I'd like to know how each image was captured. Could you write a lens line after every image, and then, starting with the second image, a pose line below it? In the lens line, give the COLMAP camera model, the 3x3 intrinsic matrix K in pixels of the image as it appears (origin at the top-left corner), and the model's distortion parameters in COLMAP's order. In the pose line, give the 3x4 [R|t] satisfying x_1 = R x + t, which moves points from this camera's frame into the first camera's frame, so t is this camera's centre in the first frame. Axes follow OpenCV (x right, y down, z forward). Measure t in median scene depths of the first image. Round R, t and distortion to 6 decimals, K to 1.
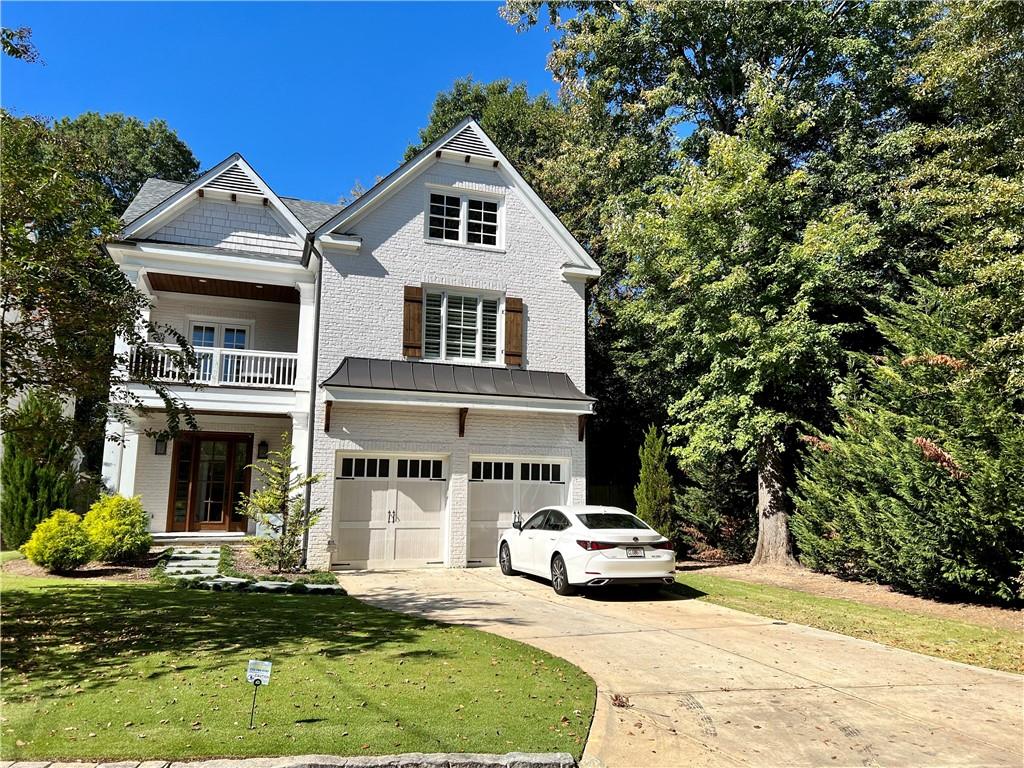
lens RADIAL K [[766.9, 0, 536.2], [0, 766.9, 384.8], [0, 0, 1]] dist [0.123323, -0.288317]
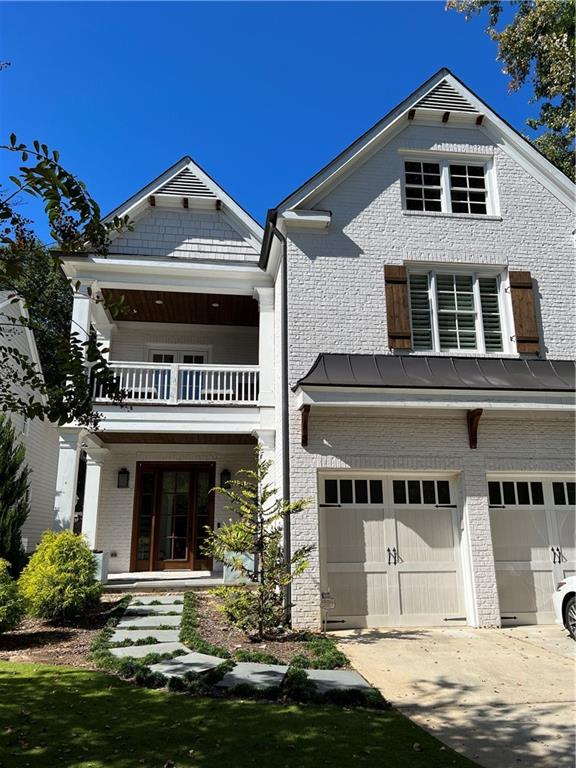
lens RADIAL K [[575.2, 0, 287.4], [0, 575.2, 394.2], [0, 0, 1]] dist [0.123323, -0.288317]
pose [[0.975732, -0.066832, -0.208521, -0.148321], [0.049399, 0.994919, -0.087723, 0.054006], [0.213324, 0.075293, 0.974076, 0.384181]]
